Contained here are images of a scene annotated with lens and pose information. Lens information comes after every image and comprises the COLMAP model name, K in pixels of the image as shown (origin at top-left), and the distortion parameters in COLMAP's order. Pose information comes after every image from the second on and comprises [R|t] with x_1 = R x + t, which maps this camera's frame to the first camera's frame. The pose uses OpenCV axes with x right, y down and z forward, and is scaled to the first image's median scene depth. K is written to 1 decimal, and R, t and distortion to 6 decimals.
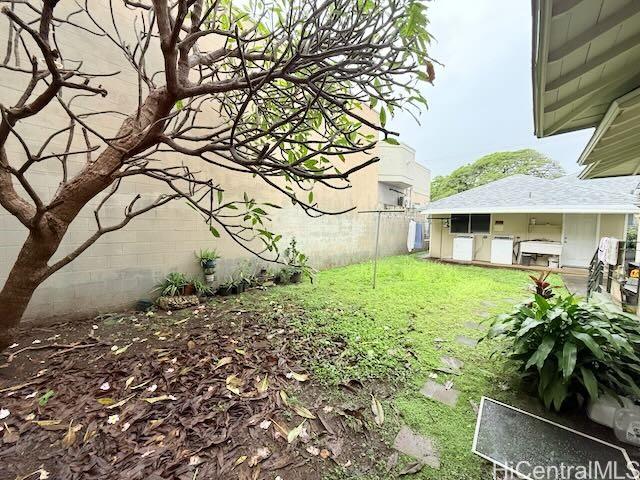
lens RADIAL K [[254.9, 0, 321.9], [0, 254.9, 239.6], [0, 0, 1]] dist [-0.001470, 0.000463]
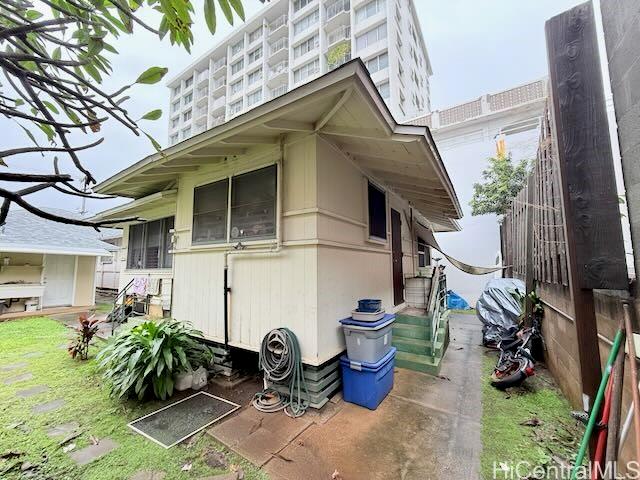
lens RADIAL K [[254.9, 0, 320.9], [0, 254.9, 240.0], [0, 0, 1]] dist [-0.001470, 0.000463]
pose [[-0.129053, 0.087074, 0.987807, -0.165214], [0.055591, 0.995206, -0.080464, -0.015276], [-0.990078, 0.044529, -0.133274, 0.064558]]
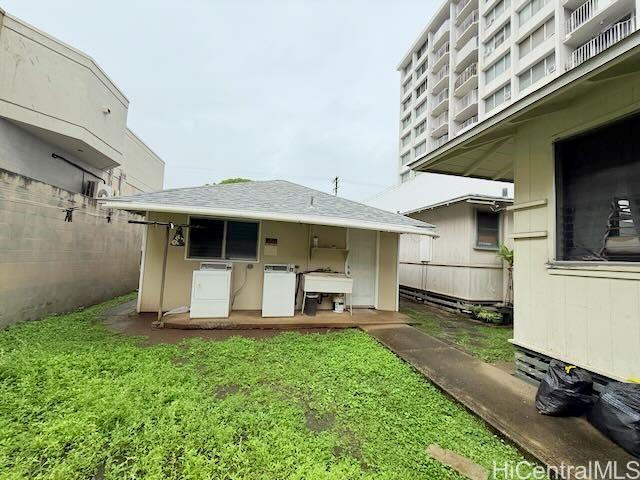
lens RADIAL K [[254.9, 0, 321.4], [0, 254.9, 240.8], [0, 0, 1]] dist [-0.001470, 0.000463]
pose [[0.592792, 0.061067, 0.803037, 0.324659], [0.003918, 0.996891, -0.078701, -0.023731], [-0.805346, 0.049800, 0.590710, 0.620905]]
